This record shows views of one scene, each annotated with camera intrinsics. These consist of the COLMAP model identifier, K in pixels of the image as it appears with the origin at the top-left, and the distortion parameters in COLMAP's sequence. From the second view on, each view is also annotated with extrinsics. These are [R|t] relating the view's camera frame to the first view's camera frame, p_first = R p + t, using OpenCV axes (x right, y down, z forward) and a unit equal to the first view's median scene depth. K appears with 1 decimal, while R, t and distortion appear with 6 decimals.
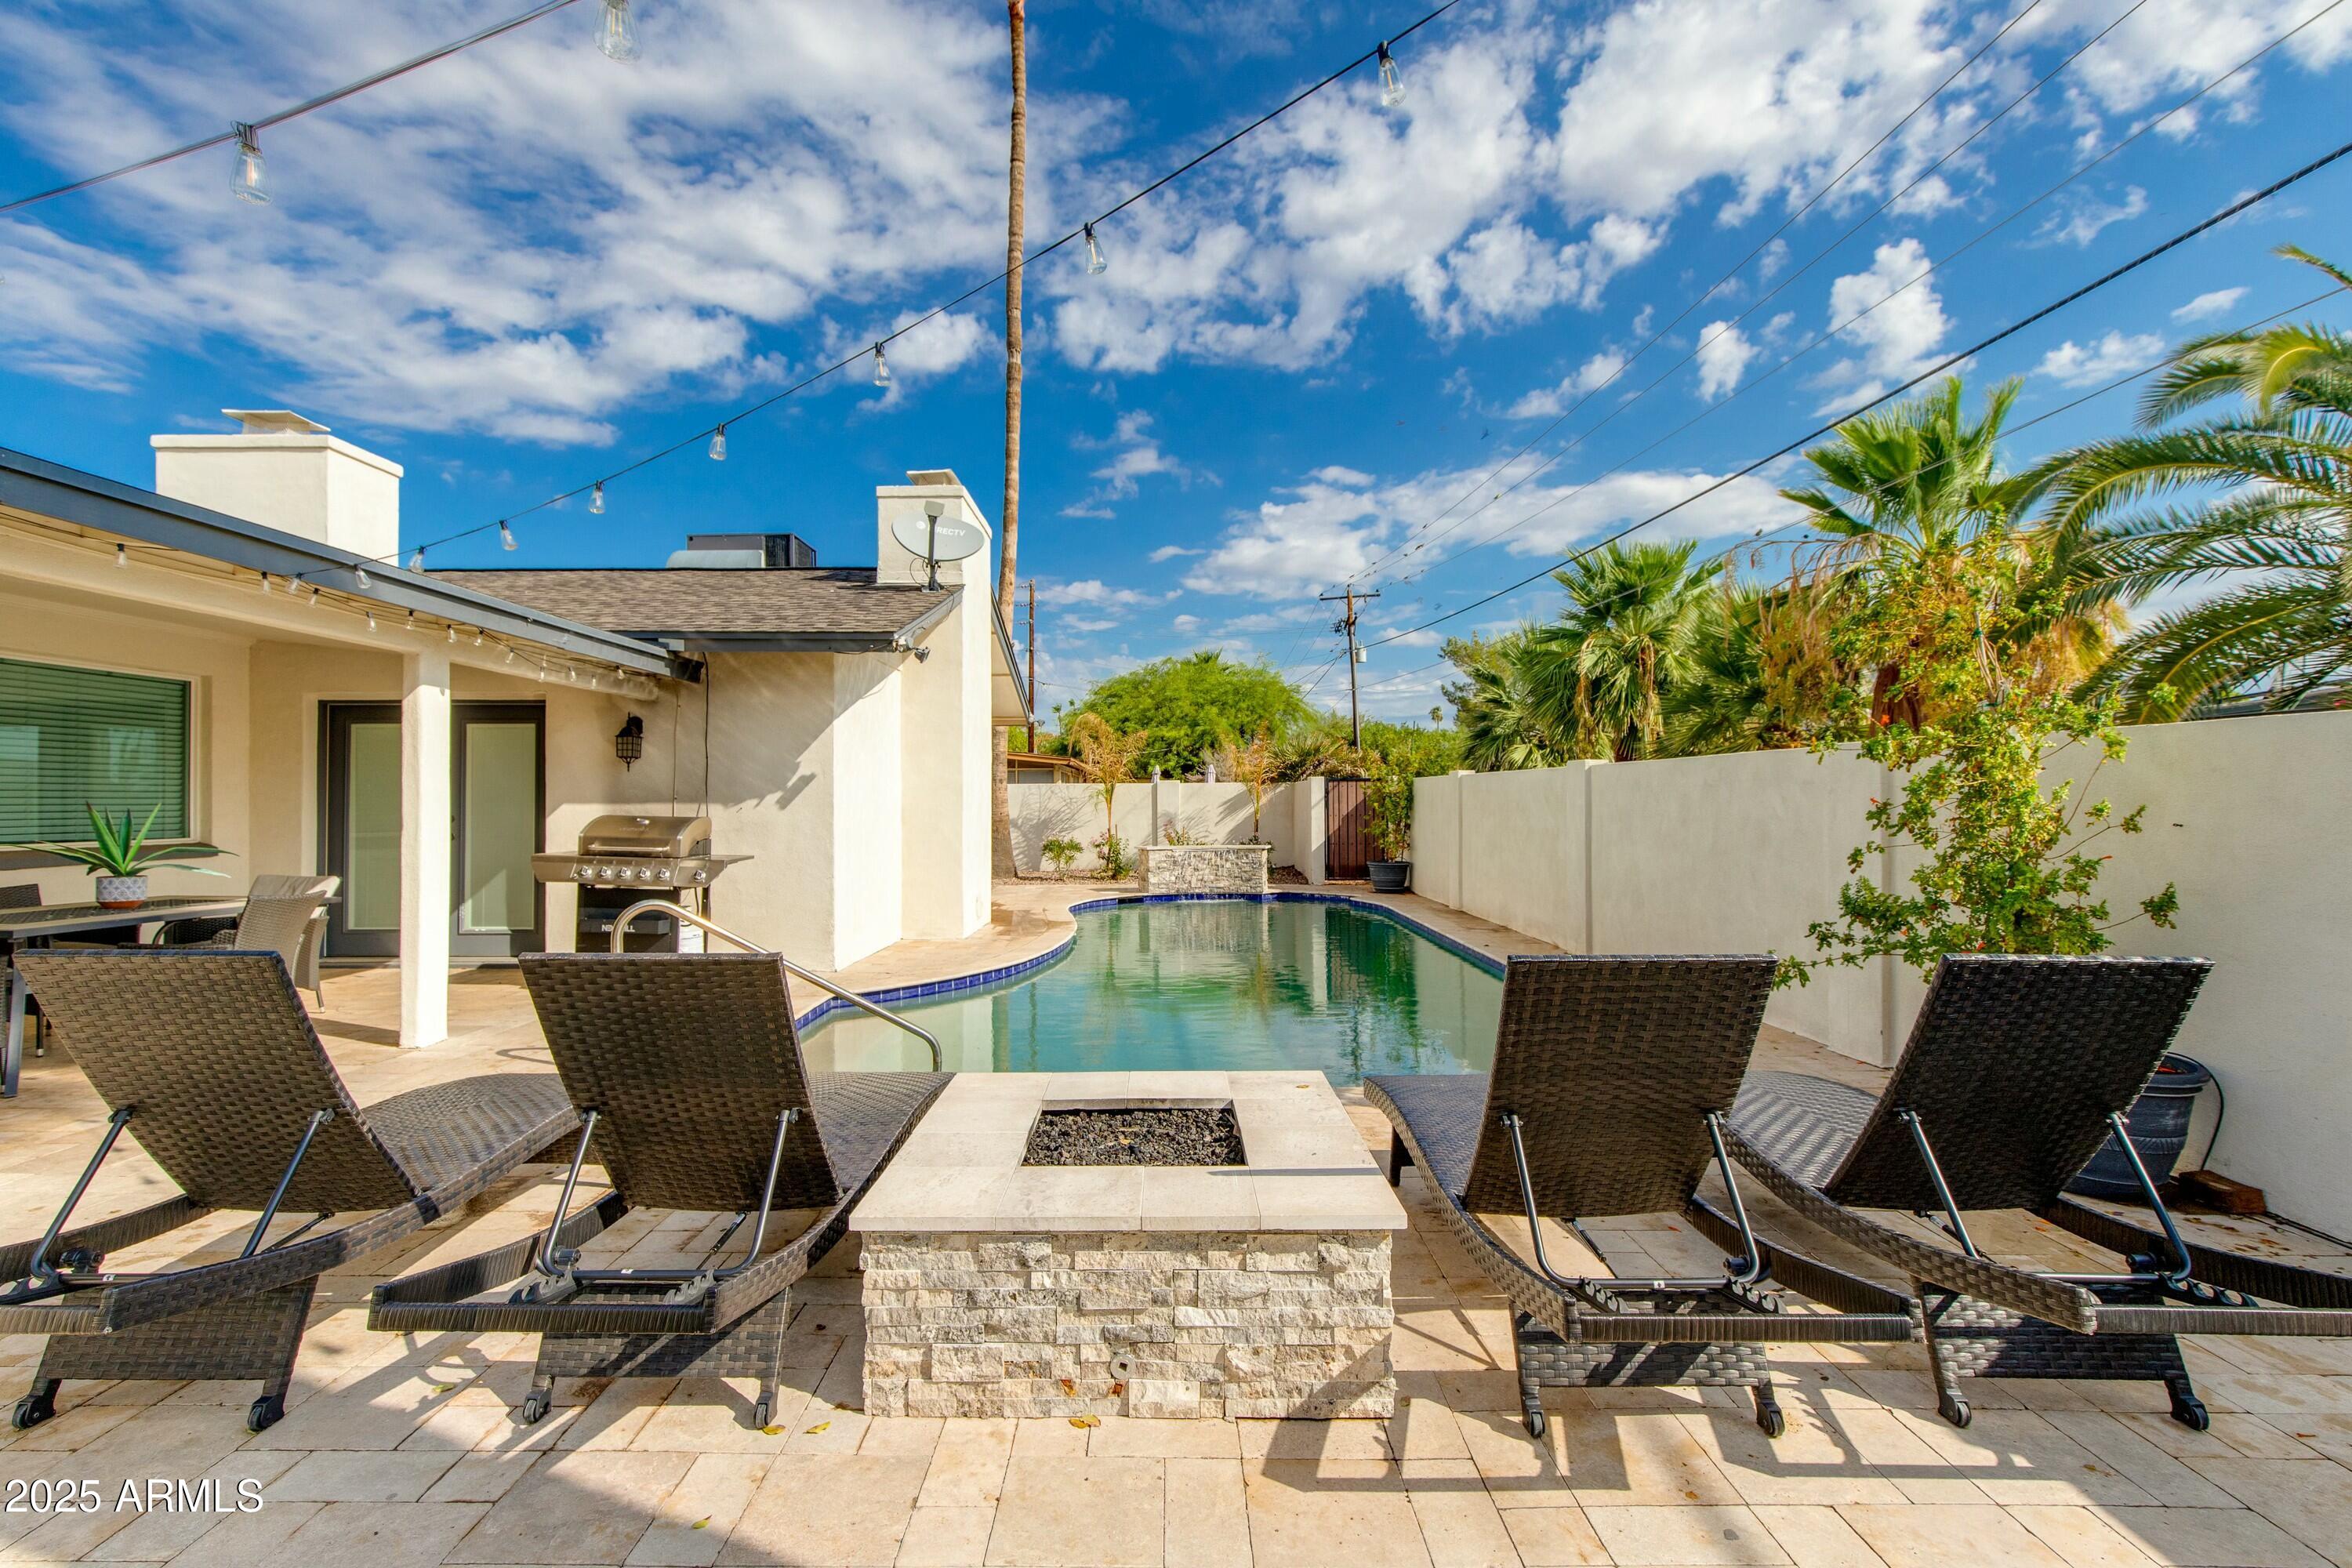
lens RADIAL K [[1074.5, 0, 1179.7], [0, 1074.5, 789.1], [0, 0, 1]] dist [0.005225, -0.001411]
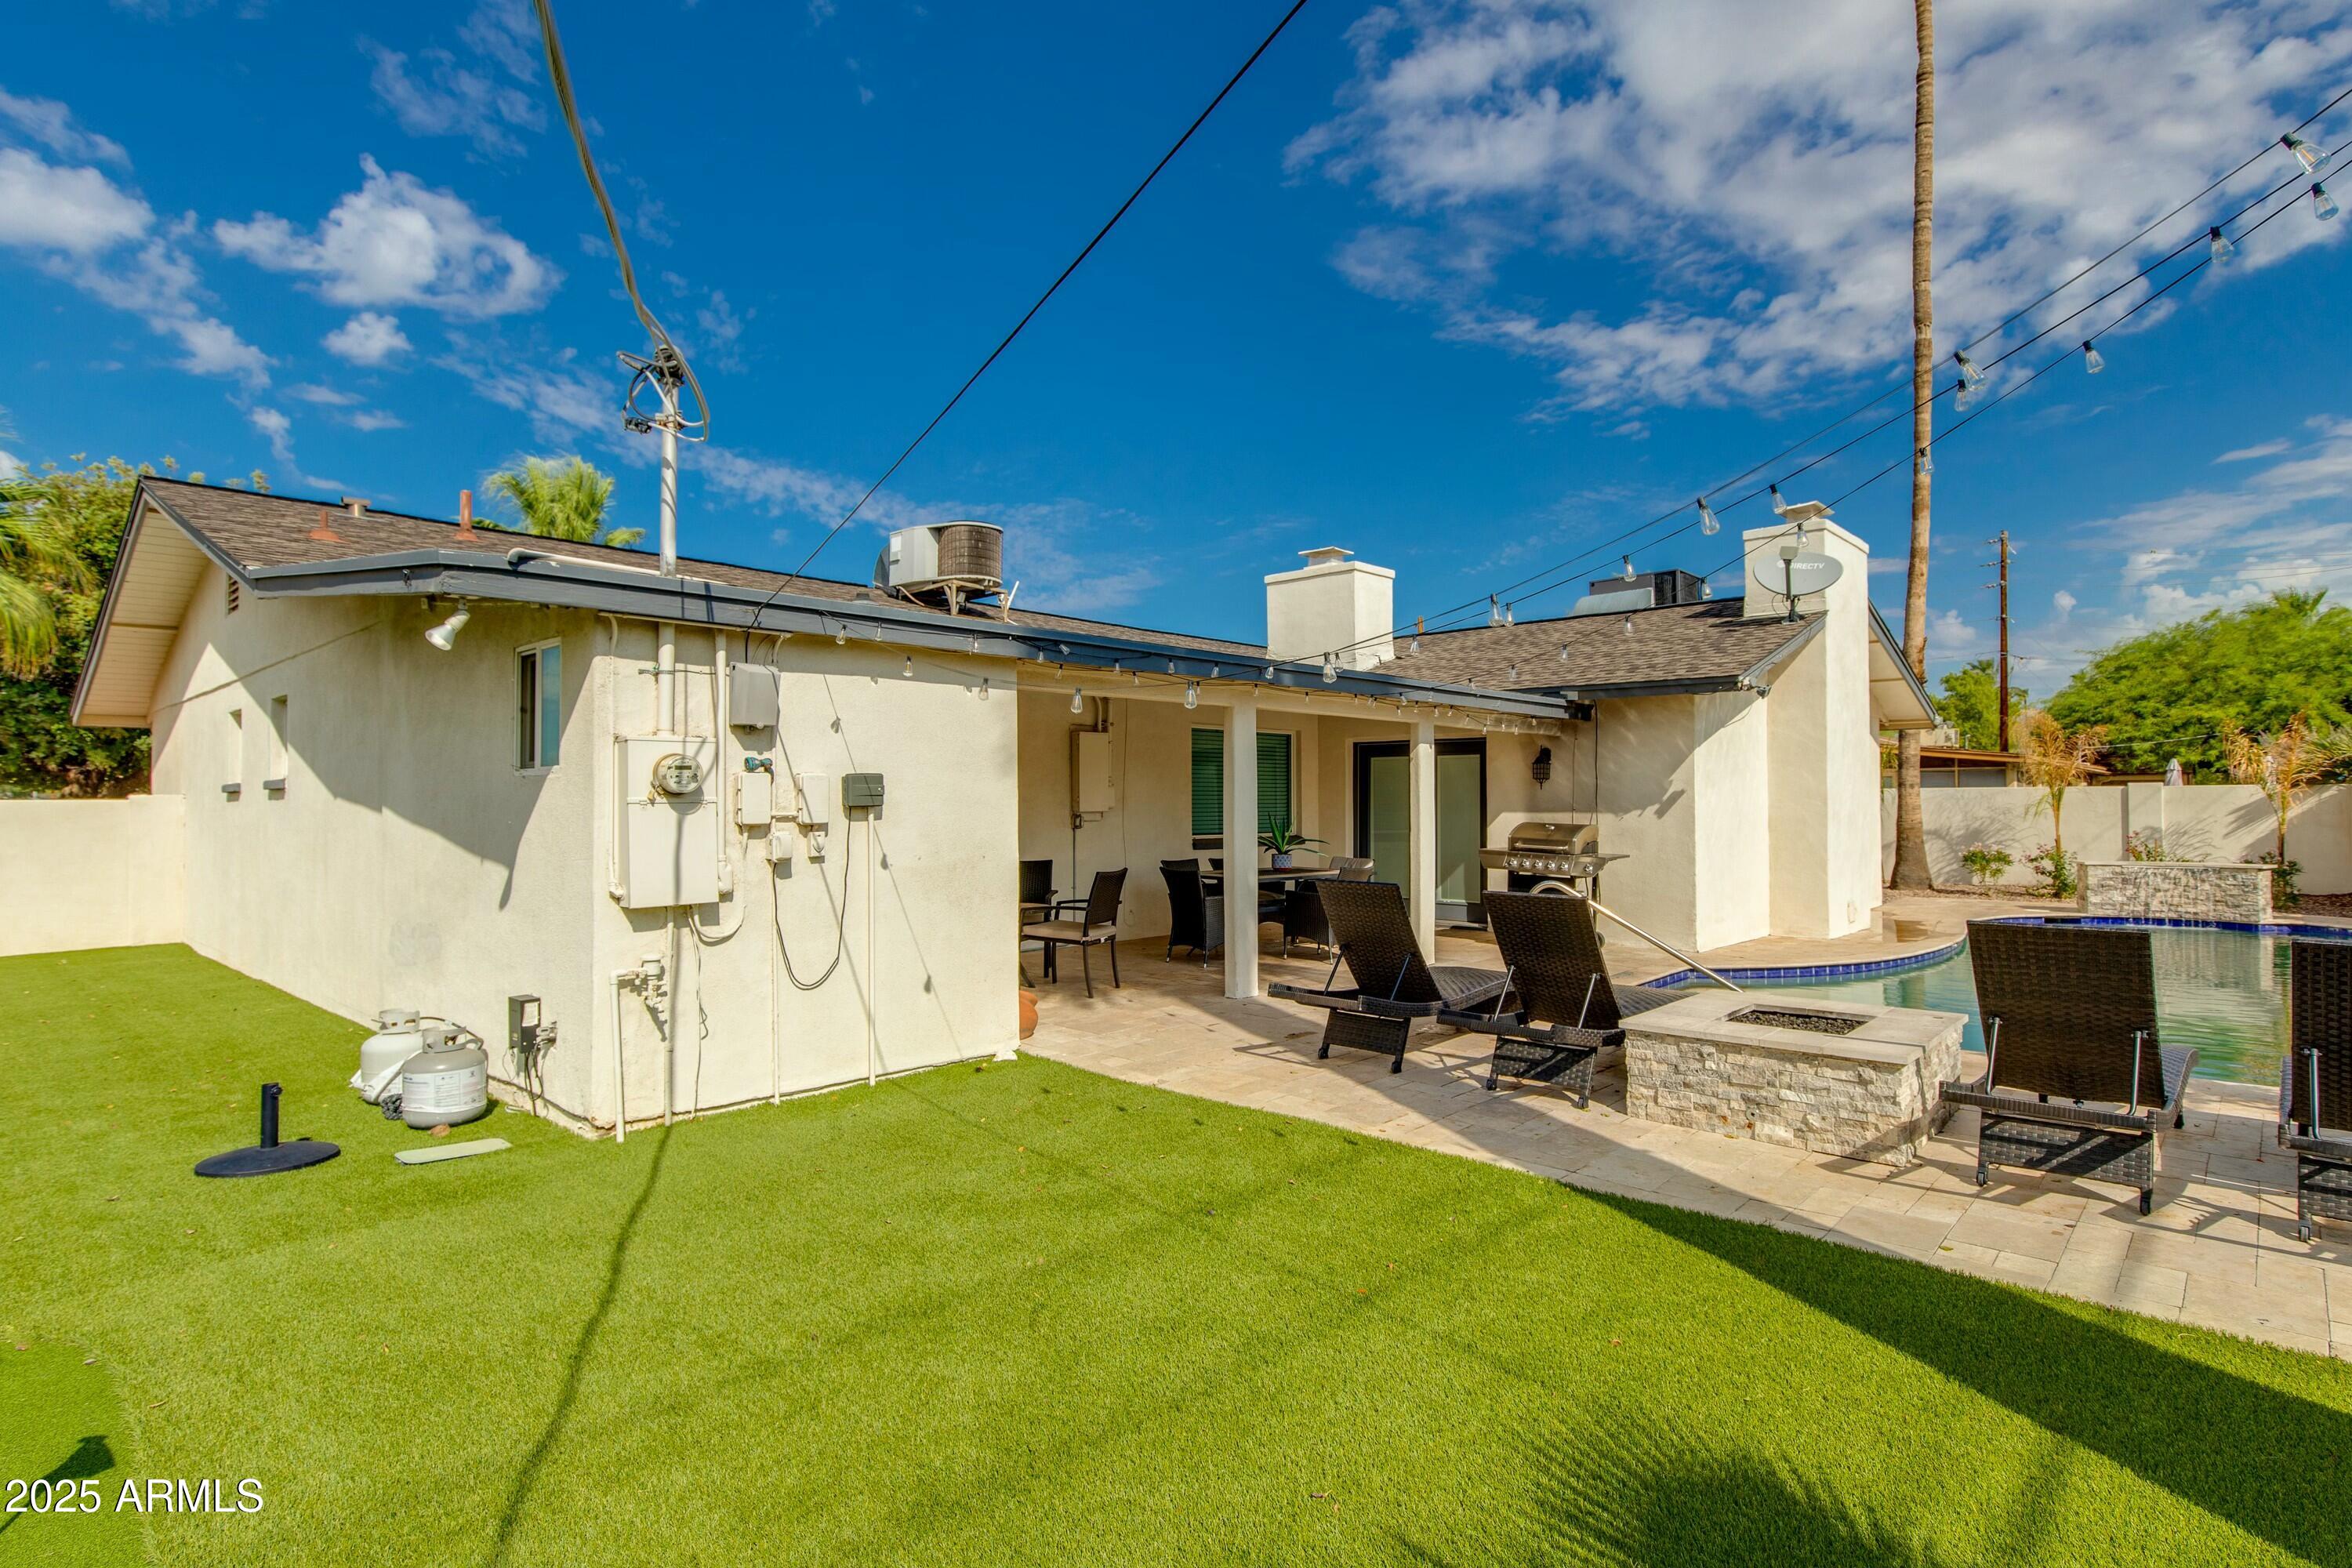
lens RADIAL K [[1199.9, 0, 1231.7], [0, 1199.9, 784.6], [0, 0, 1]] dist [-0.000444, -0.005857]
pose [[0.740056, -0.006902, -0.672510, 0.205495], [0.006734, 0.999973, -0.002853, -0.020413], [0.672512, -0.002417, 0.740082, -0.361743]]
